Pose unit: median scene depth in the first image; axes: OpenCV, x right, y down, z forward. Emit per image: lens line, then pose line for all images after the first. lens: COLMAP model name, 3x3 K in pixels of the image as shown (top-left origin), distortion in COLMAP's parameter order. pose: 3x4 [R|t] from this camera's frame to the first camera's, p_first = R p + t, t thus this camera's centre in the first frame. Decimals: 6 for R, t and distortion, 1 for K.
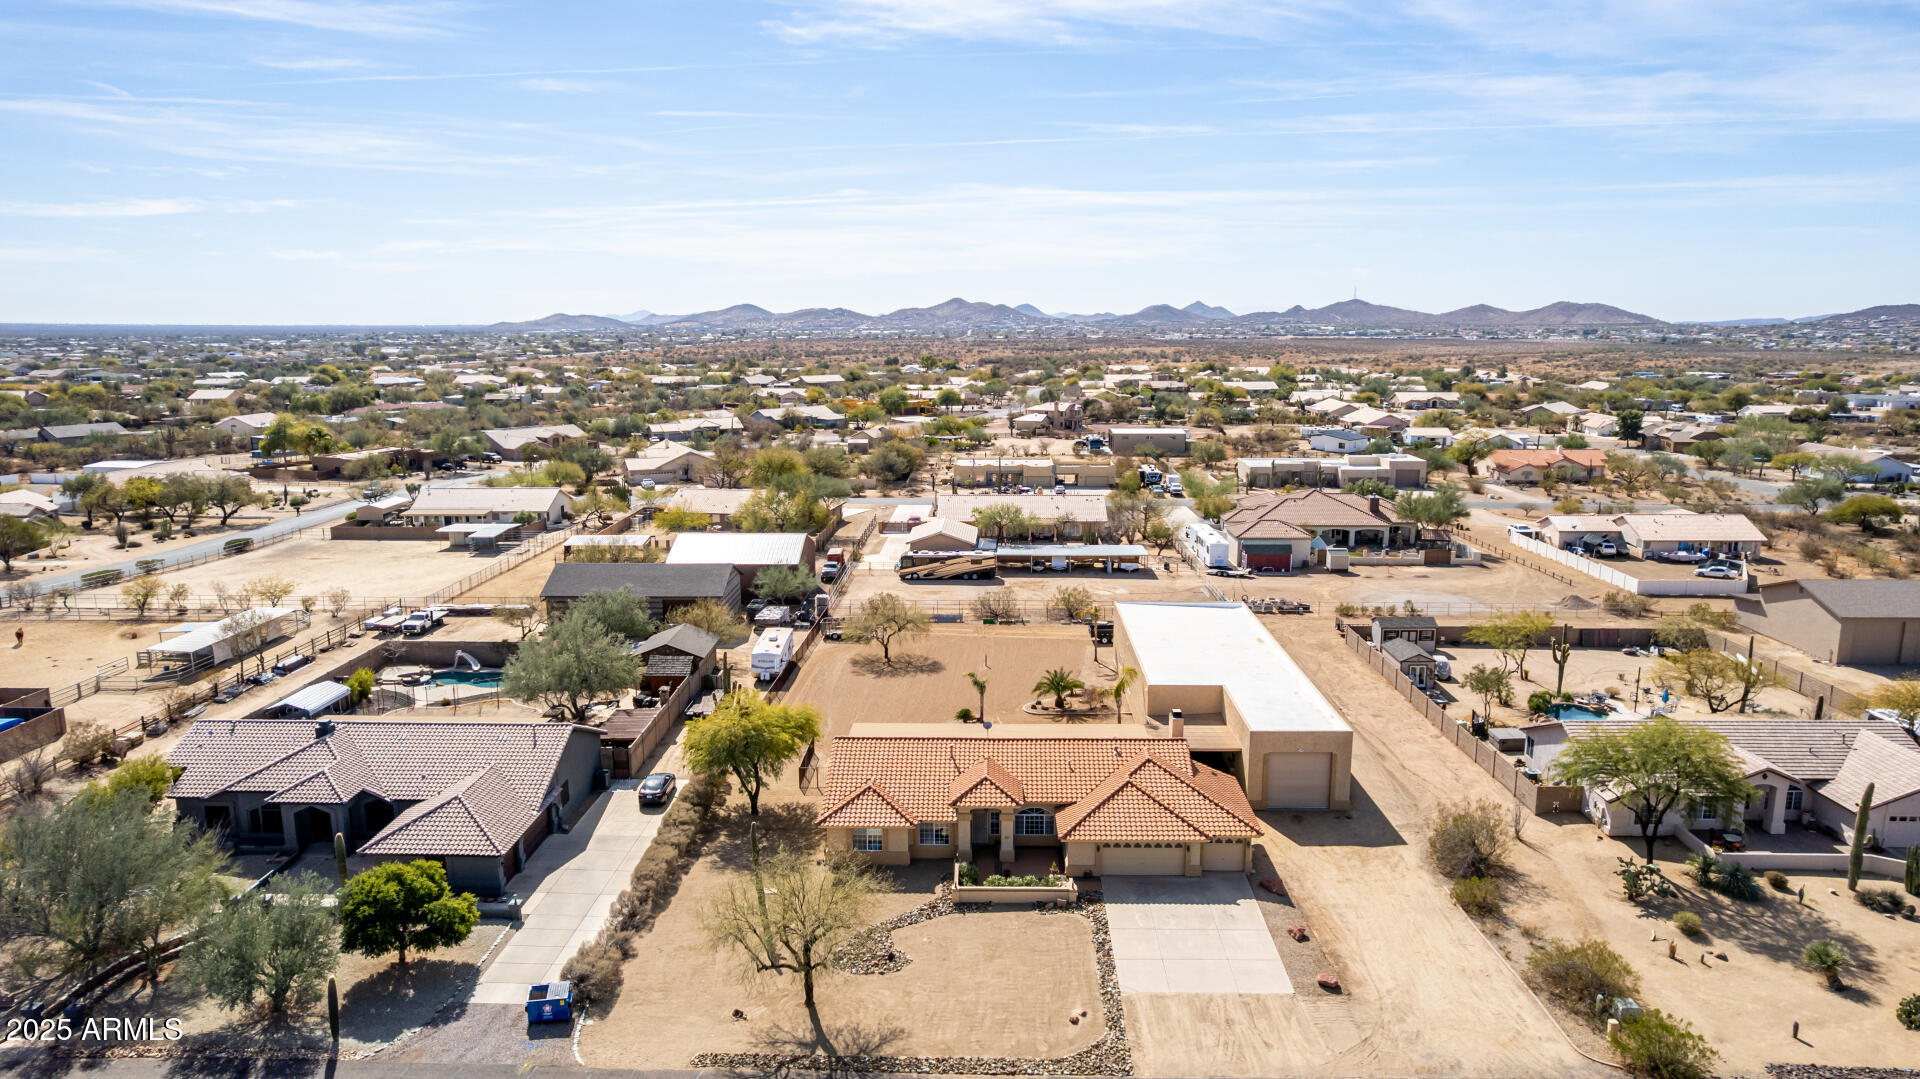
lens RADIAL K [[1223.8, 0, 966.8], [0, 1223.8, 546.8], [0, 0, 1]] dist [-0.068440, 0.060304]
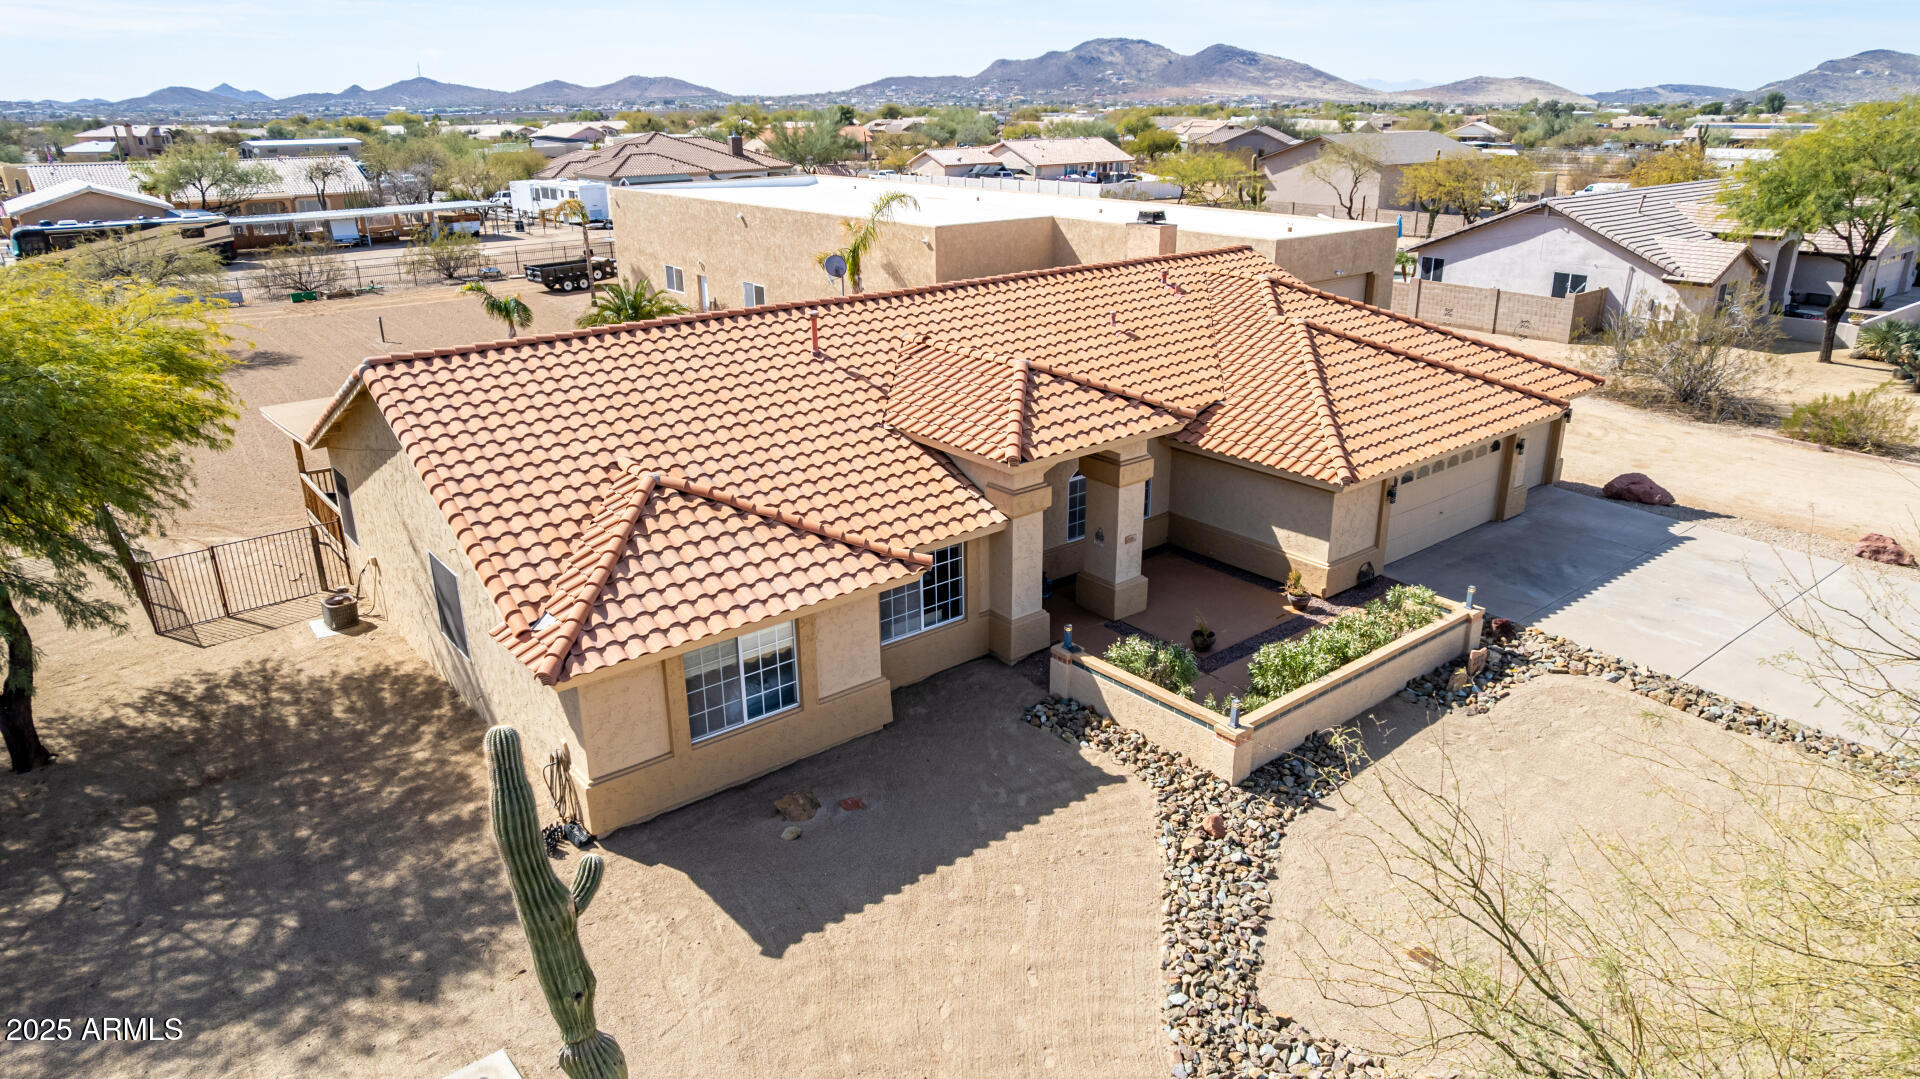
lens RADIAL K [[1223.8, 0, 969.0], [0, 1223.8, 545.2], [0, 0, 1]] dist [-0.068440, 0.060304]
pose [[0.757493, -0.231583, 0.610389, -0.120043], [0.128044, 0.969511, 0.208932, 0.107837], [-0.640164, -0.080108, 0.764050, 0.500980]]
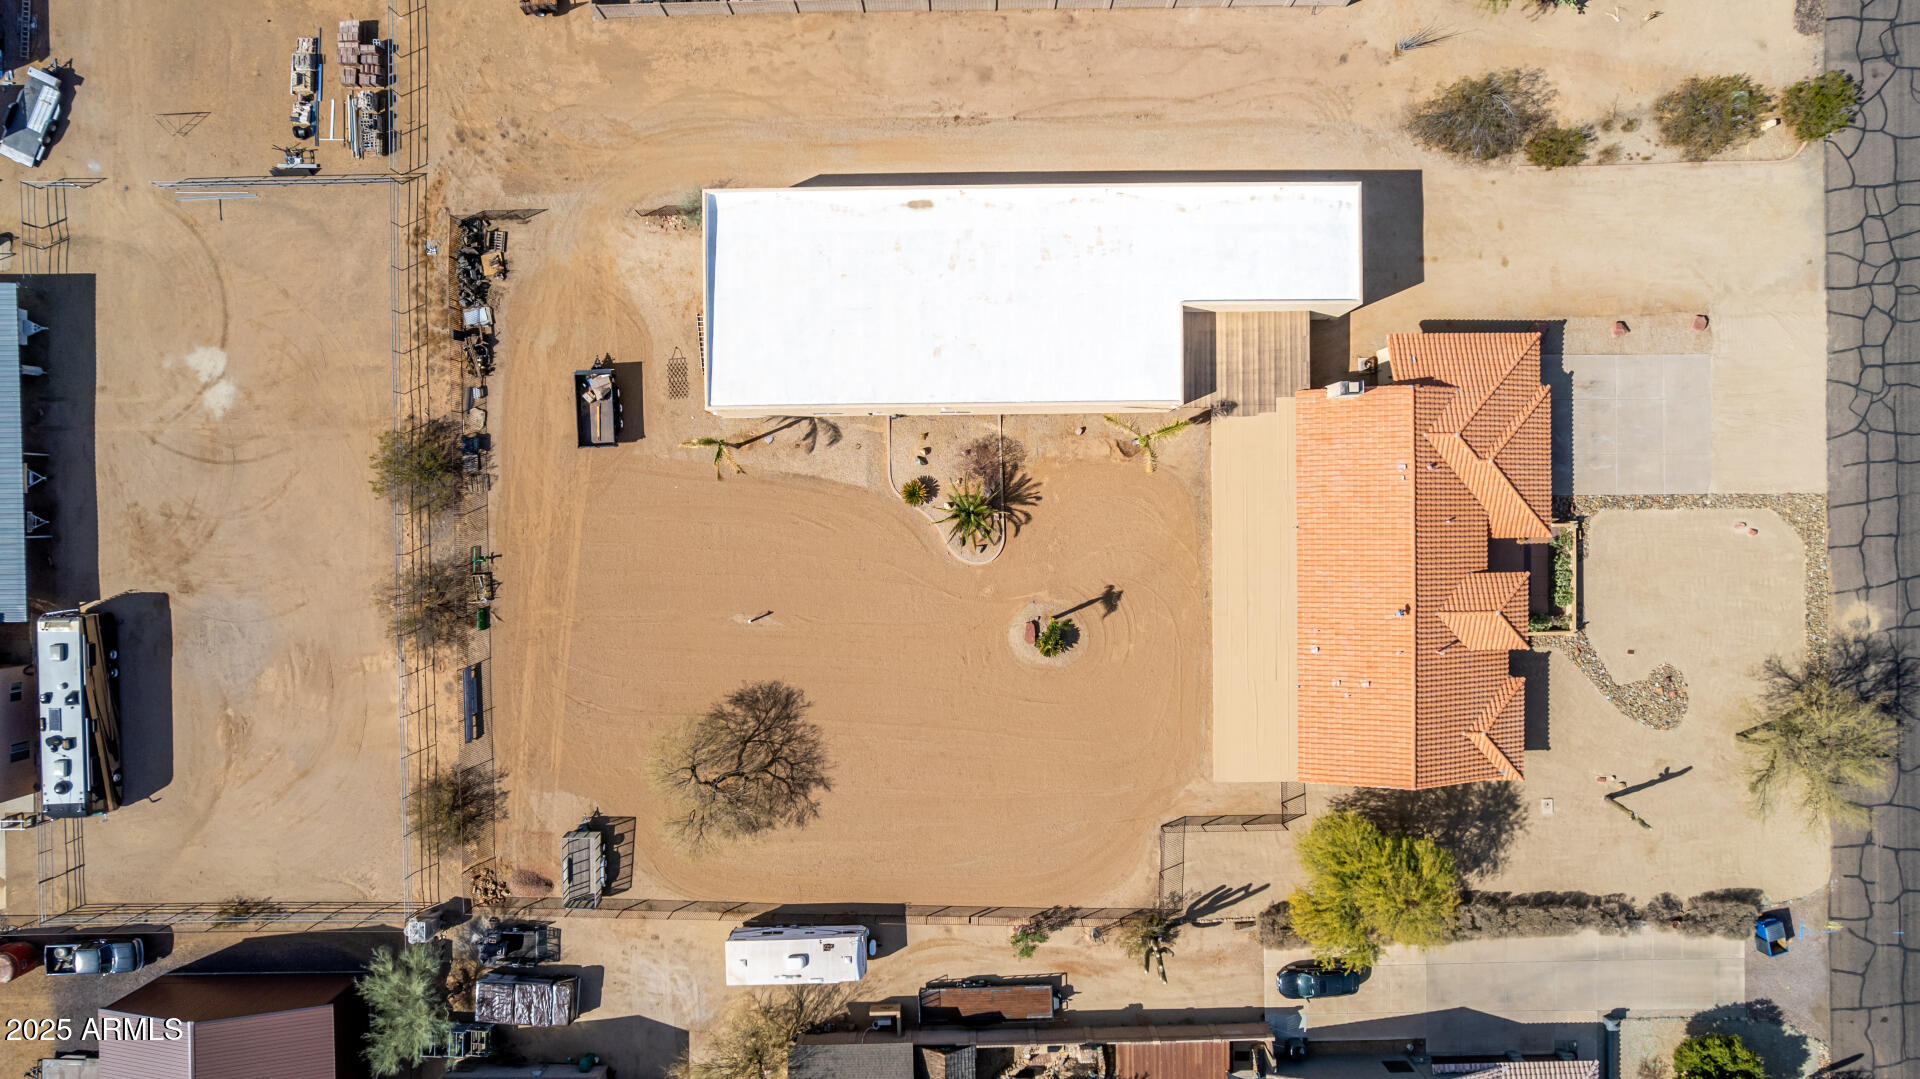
lens RADIAL K [[1223.8, 0, 969.4], [0, 1223.8, 545.3], [0, 0, 1]] dist [-0.068440, 0.060304]
pose [[-0.032641, -0.999380, -0.013185, 0.058937], [0.196206, -0.019343, 0.980372, -0.518288], [-0.980019, 0.029413, 0.196716, 0.780833]]
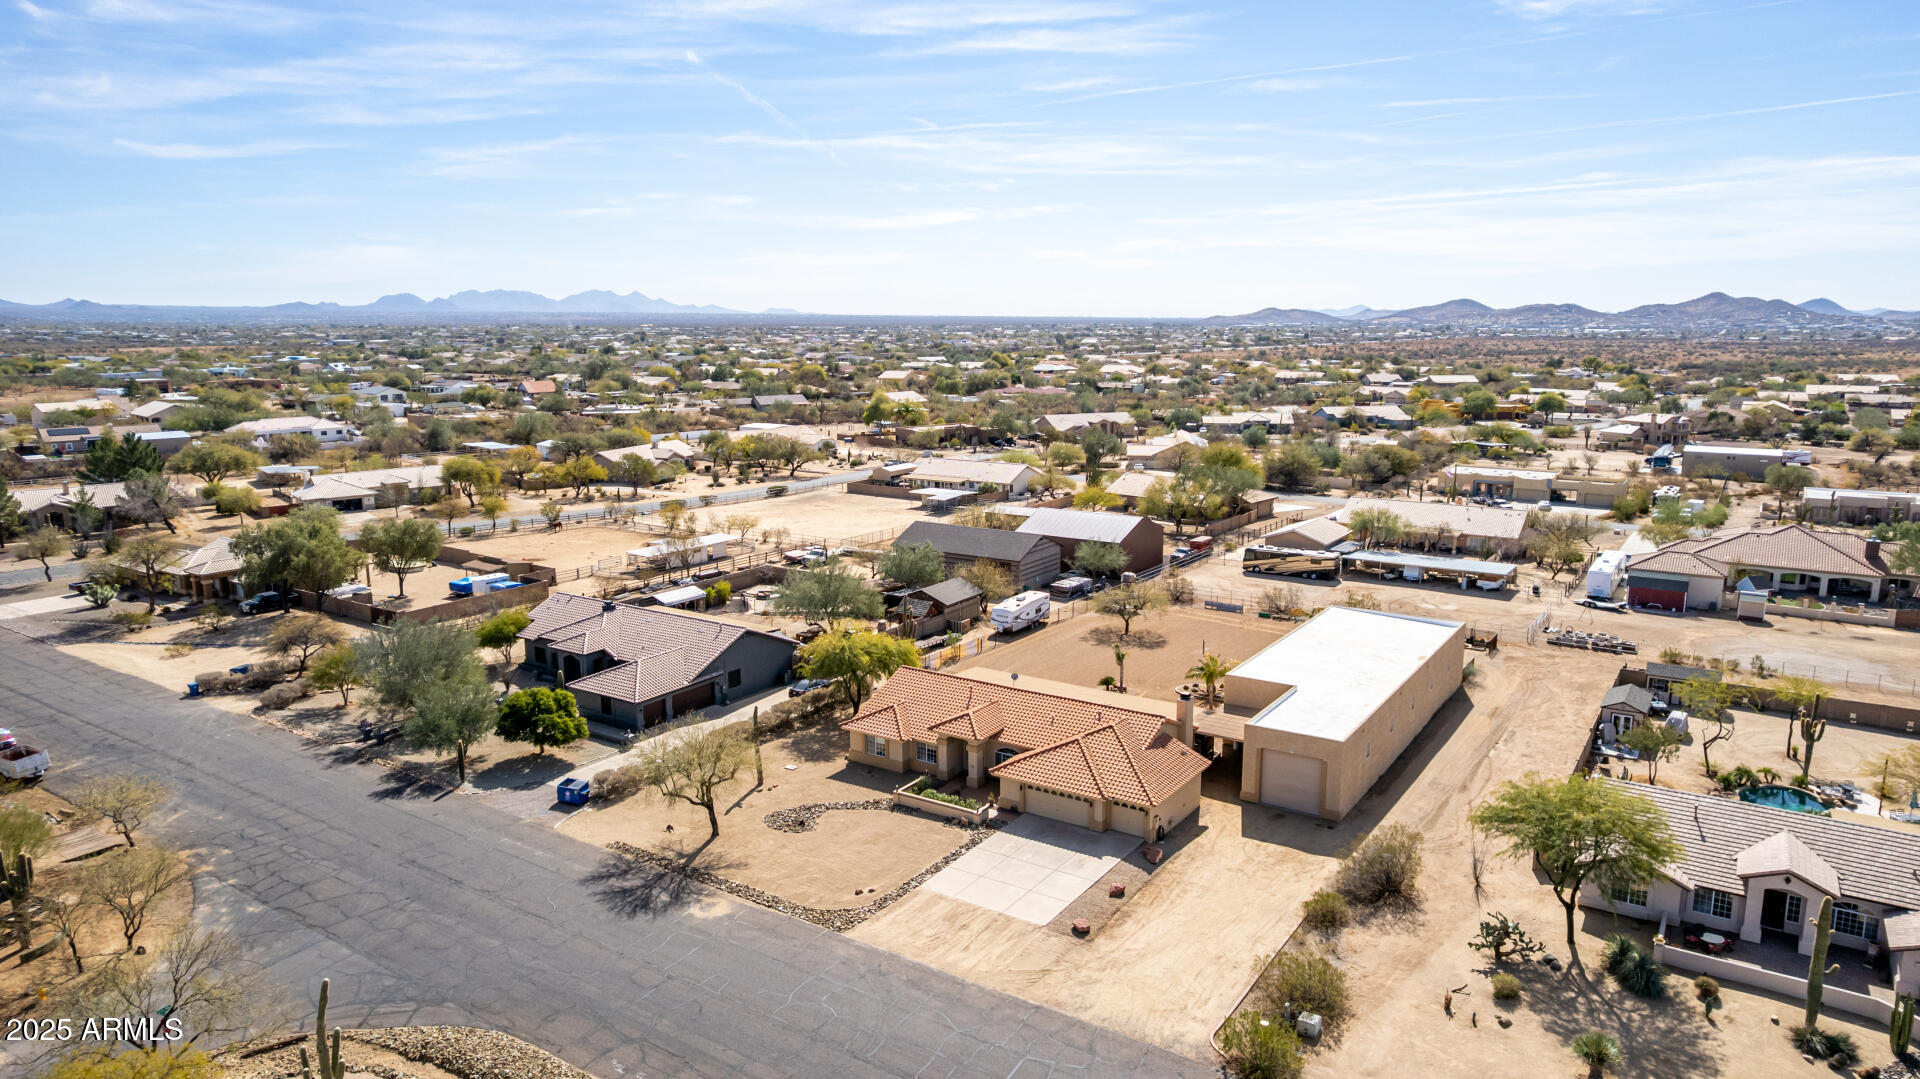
lens RADIAL K [[1223.8, 0, 963.3], [0, 1223.8, 534.9], [0, 0, 1]] dist [-0.068440, 0.060304]
pose [[0.843223, 0.094743, -0.529148, 0.397555], [-0.097446, 0.994978, 0.022865, -0.005569], [0.528657, 0.032283, 0.848221, -0.004410]]
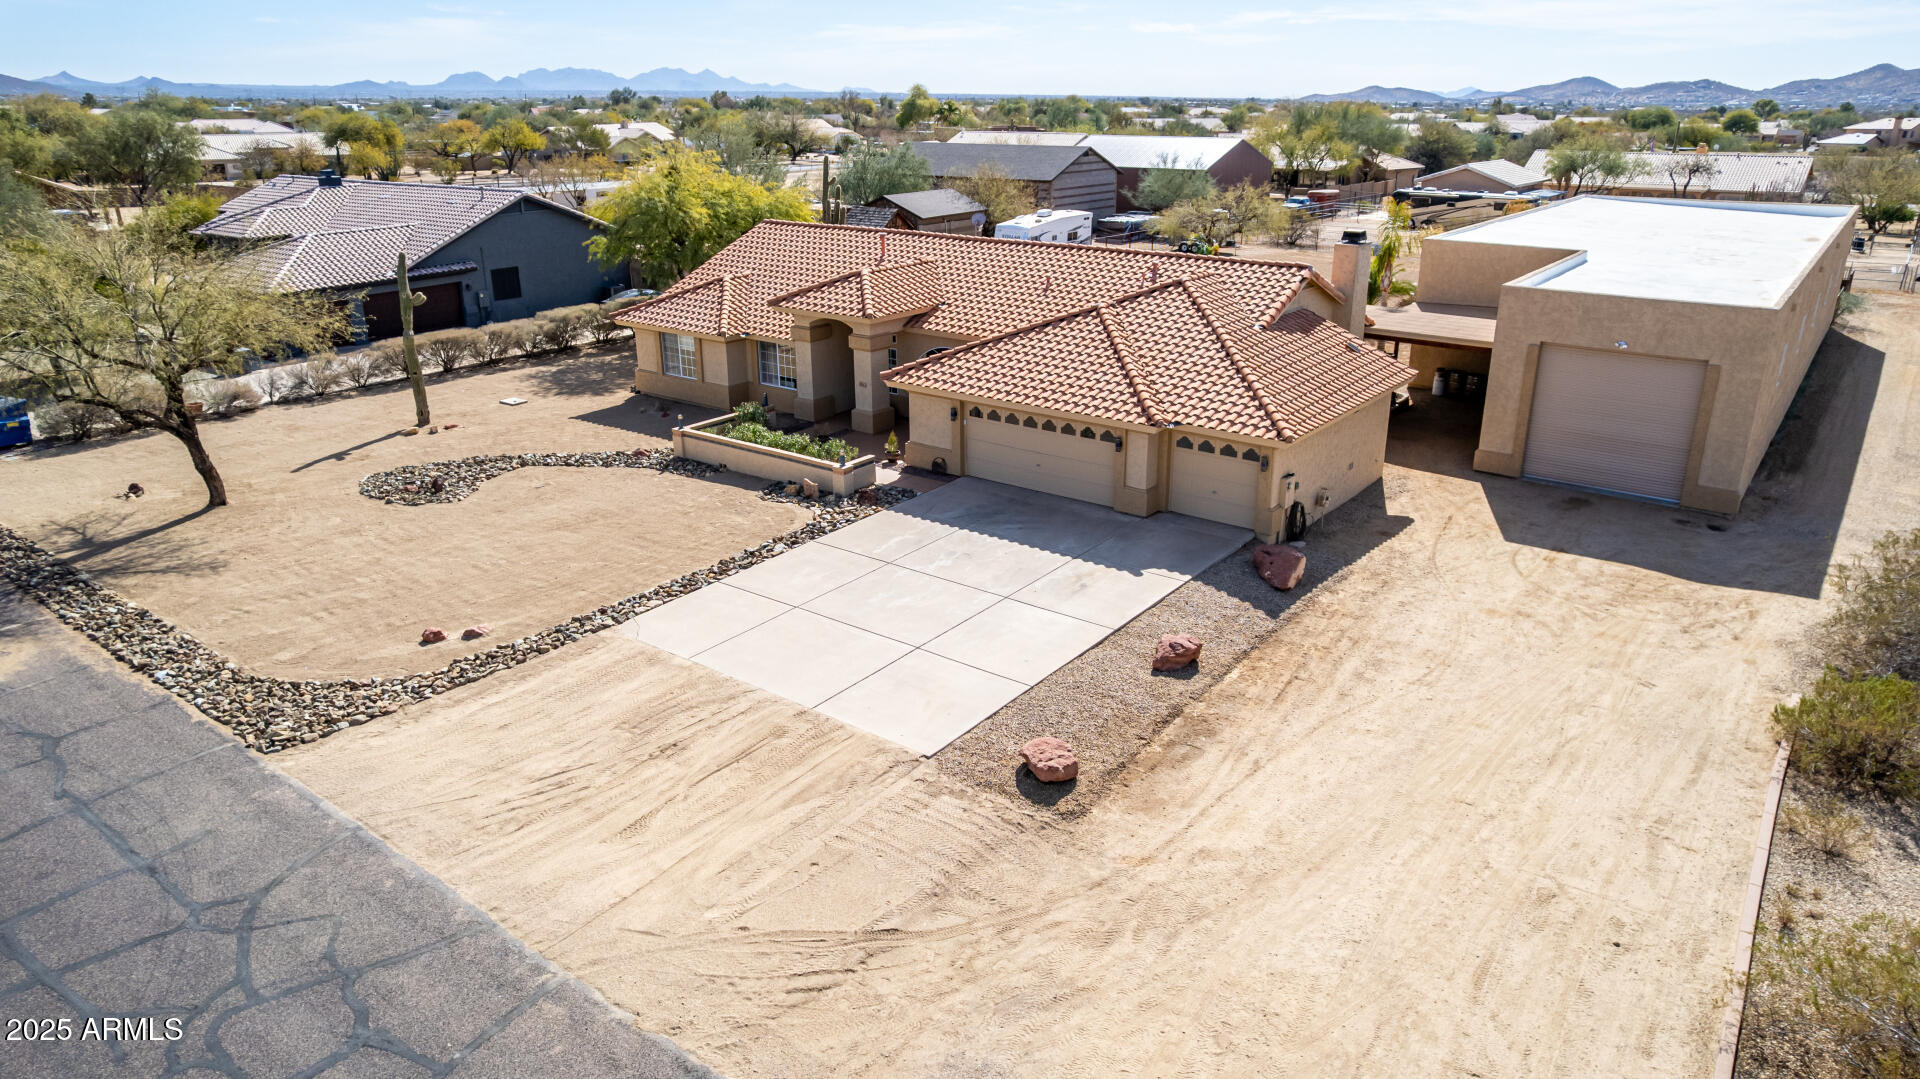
lens RADIAL K [[1223.8, 0, 962.9], [0, 1223.8, 539.6], [0, 0, 1]] dist [-0.068440, 0.060304]
pose [[0.806867, 0.203375, -0.554621, 0.236087], [-0.108628, 0.973939, 0.199103, 0.123576], [0.580660, -0.100403, 0.807931, 0.378464]]
